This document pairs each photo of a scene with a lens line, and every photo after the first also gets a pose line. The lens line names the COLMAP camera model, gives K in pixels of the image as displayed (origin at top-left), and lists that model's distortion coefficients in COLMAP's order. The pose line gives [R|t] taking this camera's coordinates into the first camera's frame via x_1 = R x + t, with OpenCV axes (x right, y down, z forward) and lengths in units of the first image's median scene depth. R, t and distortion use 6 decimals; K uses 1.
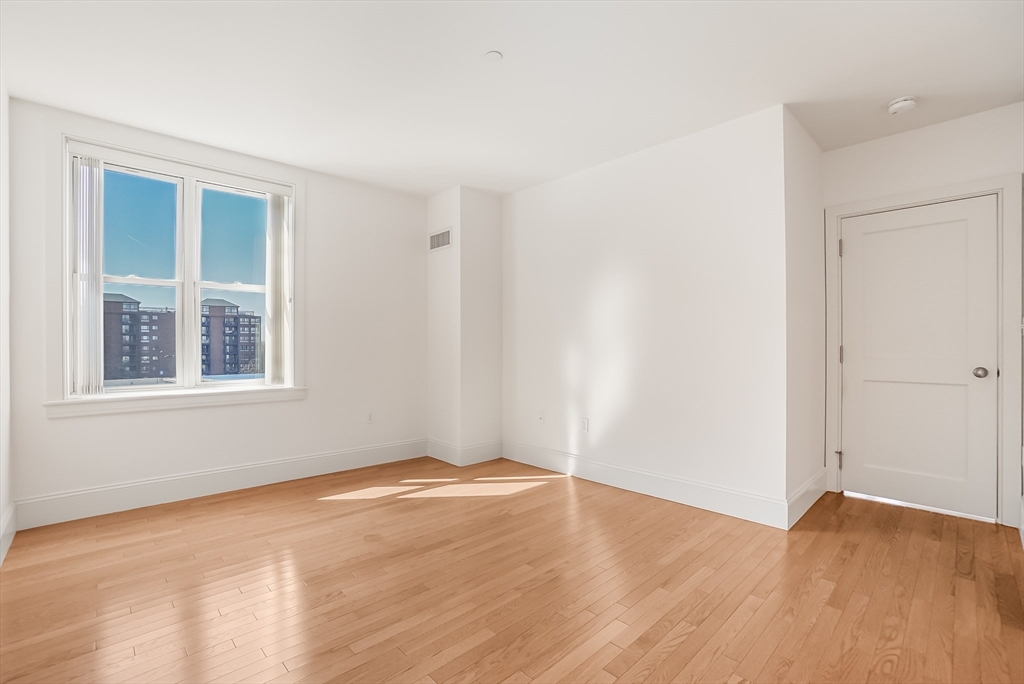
lens RADIAL K [[457.6, 0, 509.5], [0, 457.6, 339.1], [0, 0, 1]] dist [-0.021026, 0.006374]
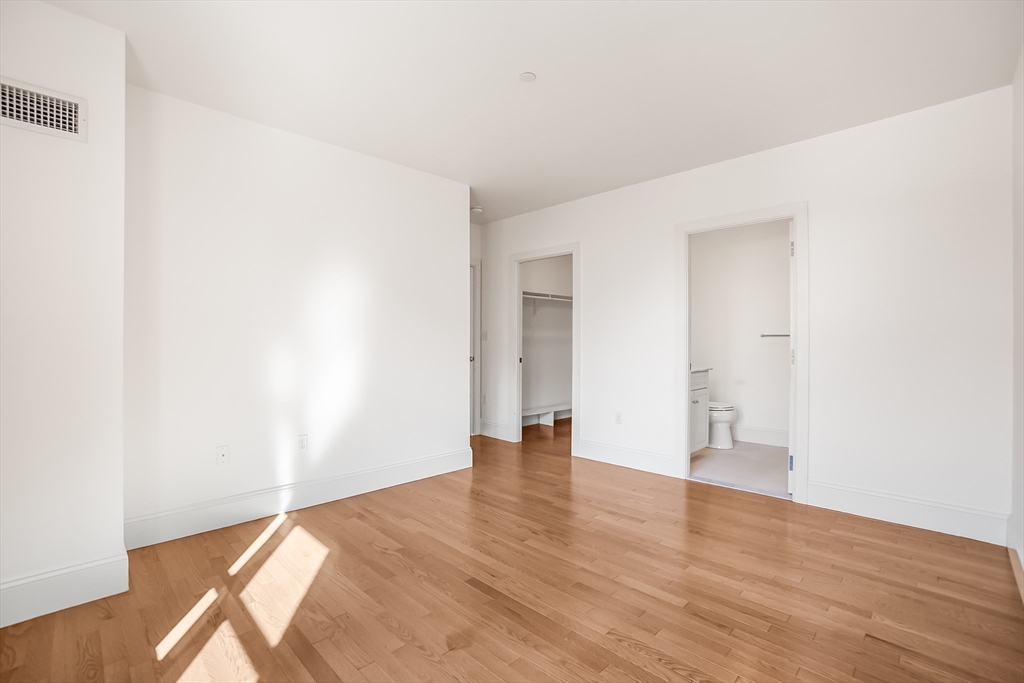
lens RADIAL K [[460.0, 0, 509.7], [0, 460.0, 342.2], [0, 0, 1]] dist [-0.036669, 0.010113]
pose [[-0.031922, 0.001920, 0.999489, -0.694334], [-0.010276, 0.999945, -0.002249, 0.006198], [-0.999438, -0.010343, -0.031901, 0.690431]]
